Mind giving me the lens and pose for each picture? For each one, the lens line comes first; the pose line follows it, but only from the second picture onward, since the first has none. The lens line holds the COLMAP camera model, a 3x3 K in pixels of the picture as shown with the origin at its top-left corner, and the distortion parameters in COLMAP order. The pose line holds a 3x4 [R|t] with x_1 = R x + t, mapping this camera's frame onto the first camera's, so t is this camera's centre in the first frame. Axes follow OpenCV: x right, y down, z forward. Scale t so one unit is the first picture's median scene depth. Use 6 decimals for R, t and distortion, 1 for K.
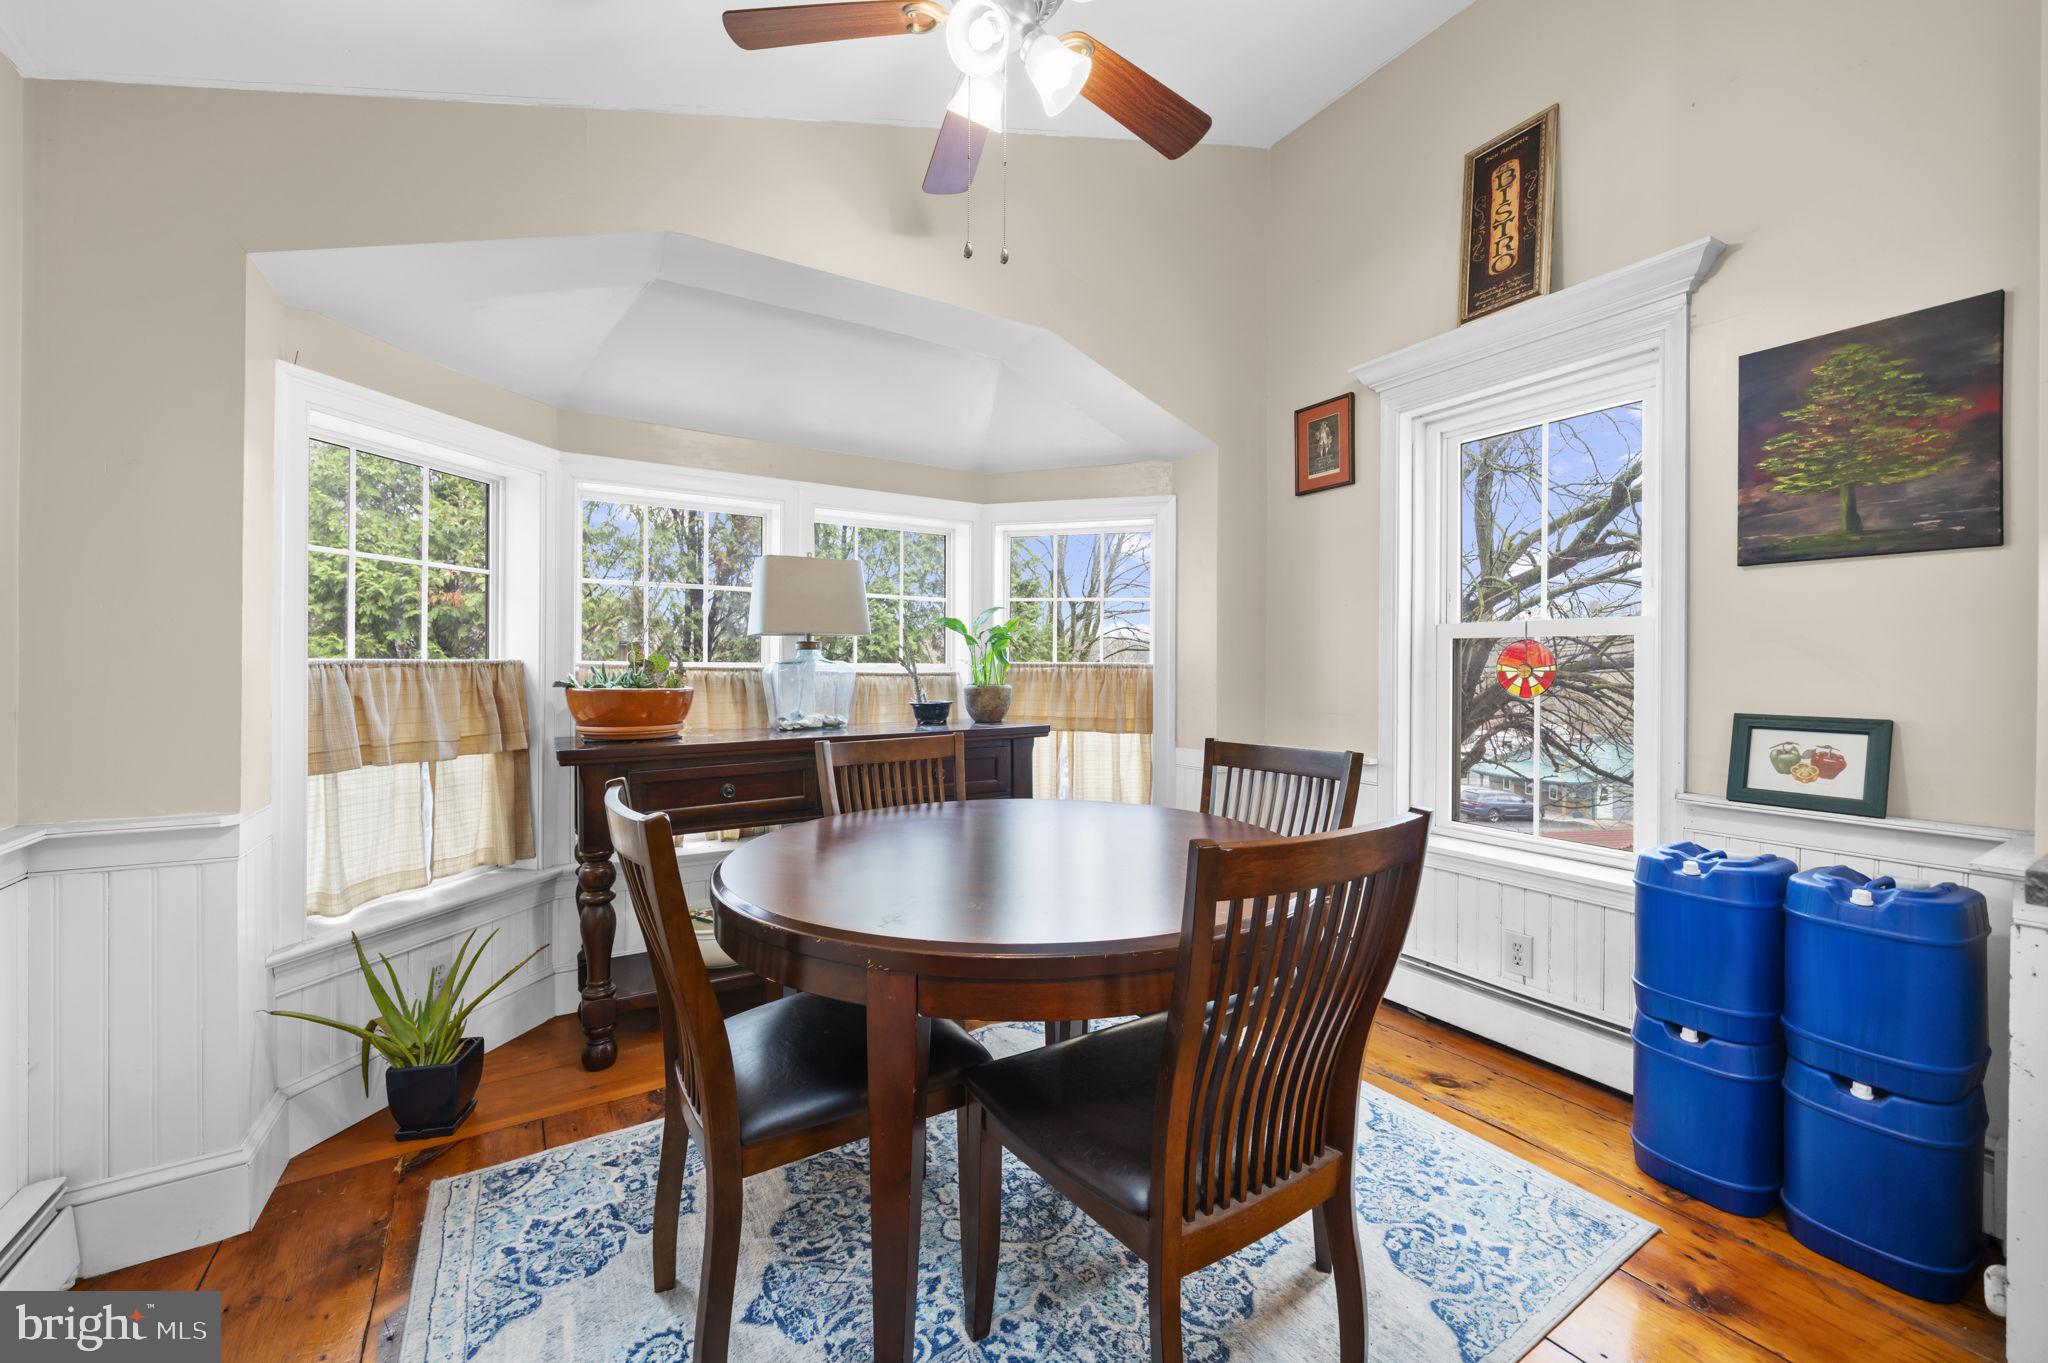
lens RADIAL K [[814.2, 0, 1013.1], [0, 814.2, 668.0], [0, 0, 1]] dist [-0.000638, 0.000108]
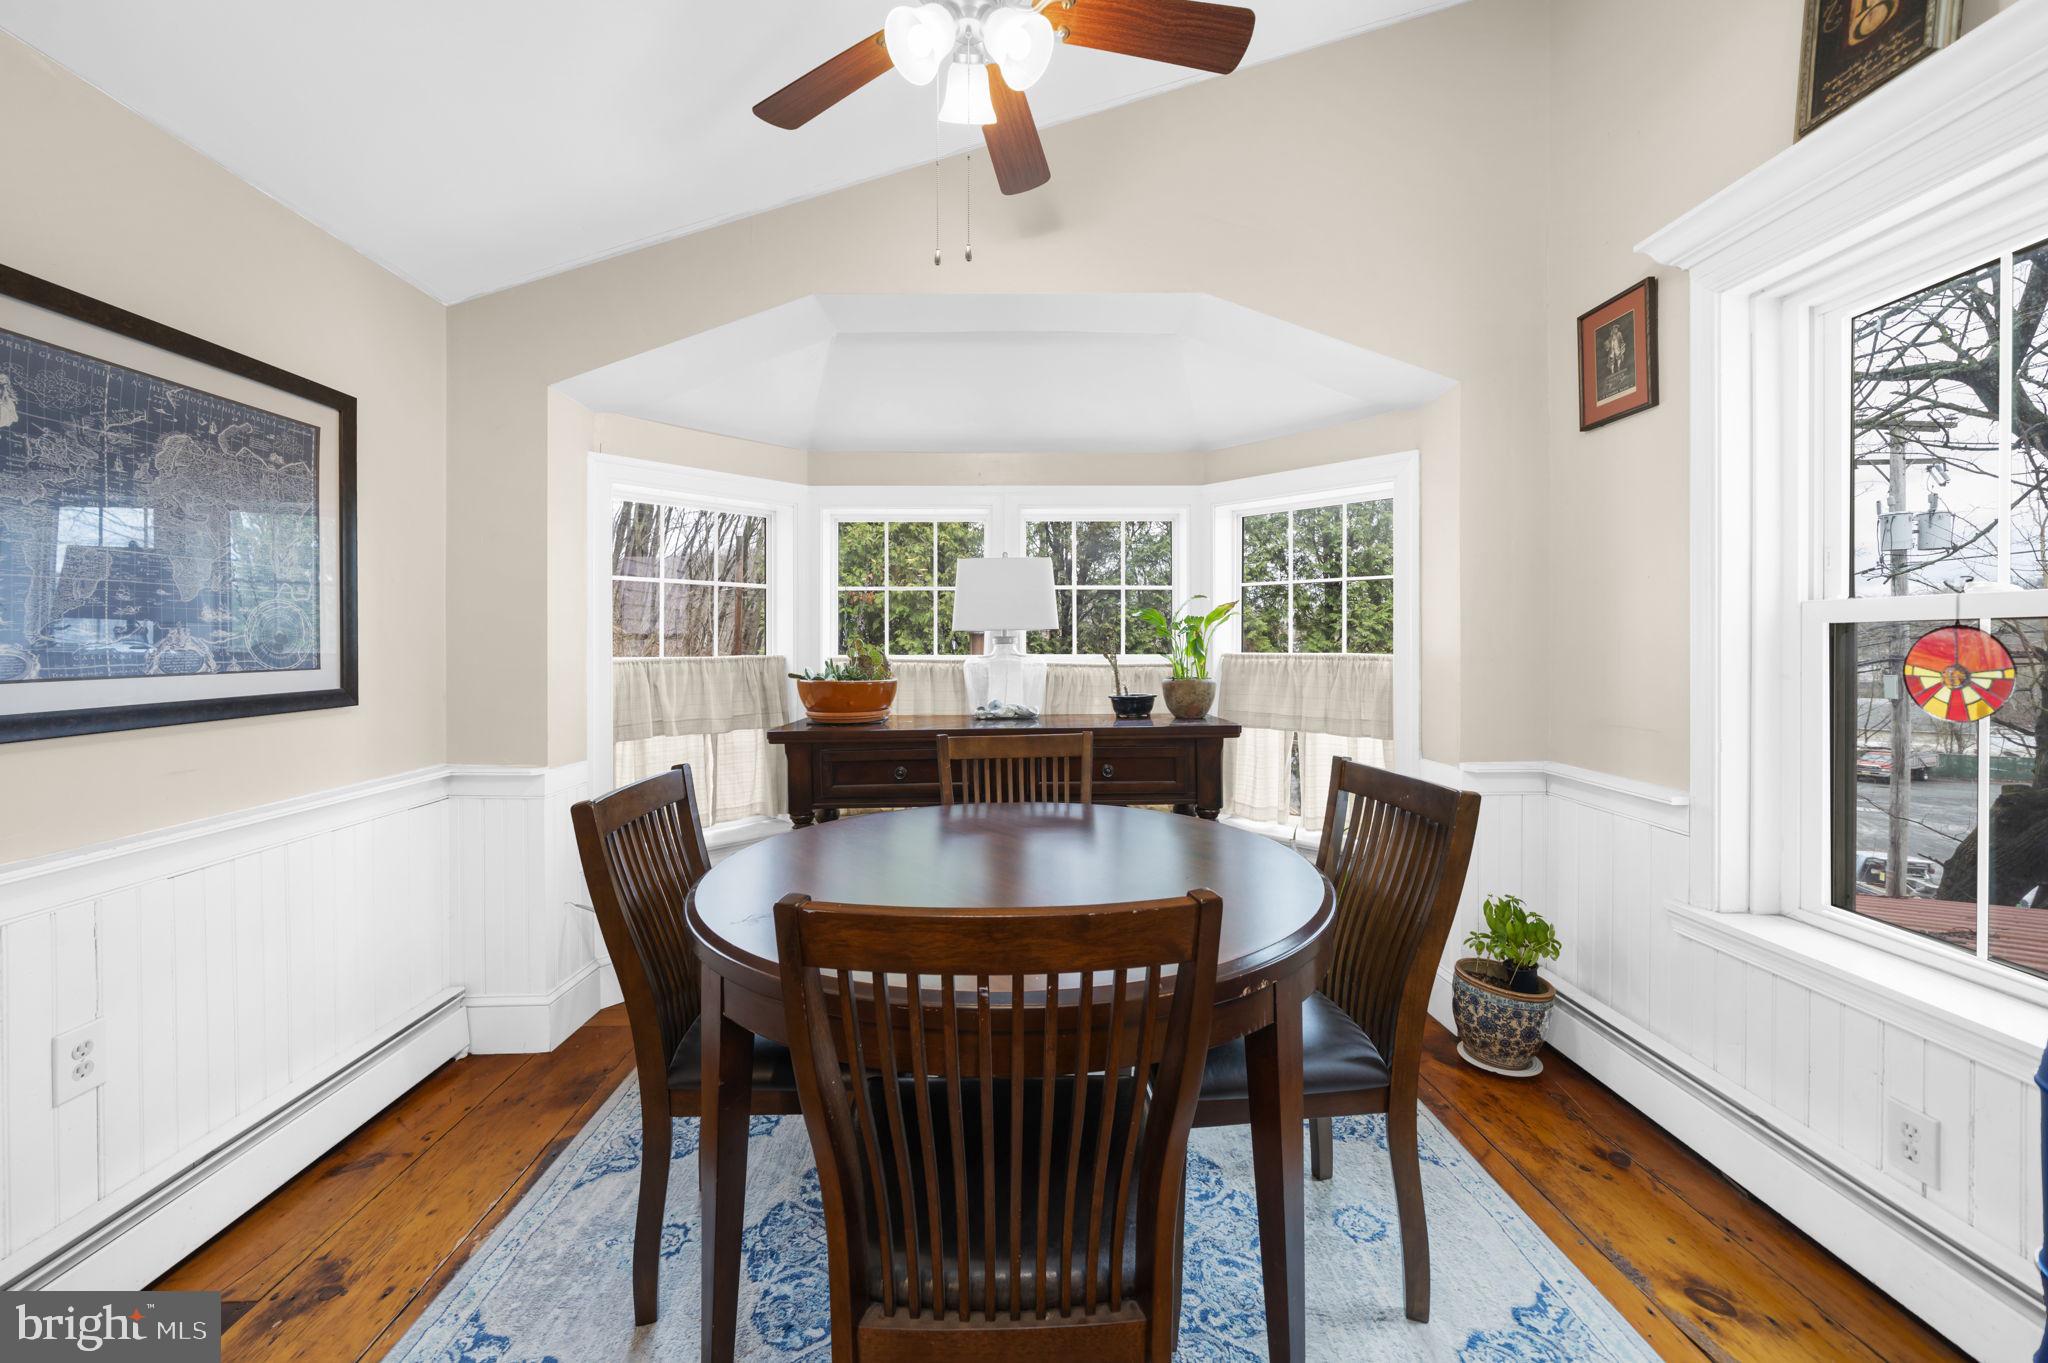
lens RADIAL K [[790.8, 0, 1022.4], [0, 790.8, 643.7], [0, 0, 1]] dist [-0.001451, 0.000079]
pose [[0.855359, -0.005147, -0.518010, 0.358199], [0.006085, 0.999981, 0.000112, -0.026595], [0.518000, -0.003248, 0.855375, 0.150337]]
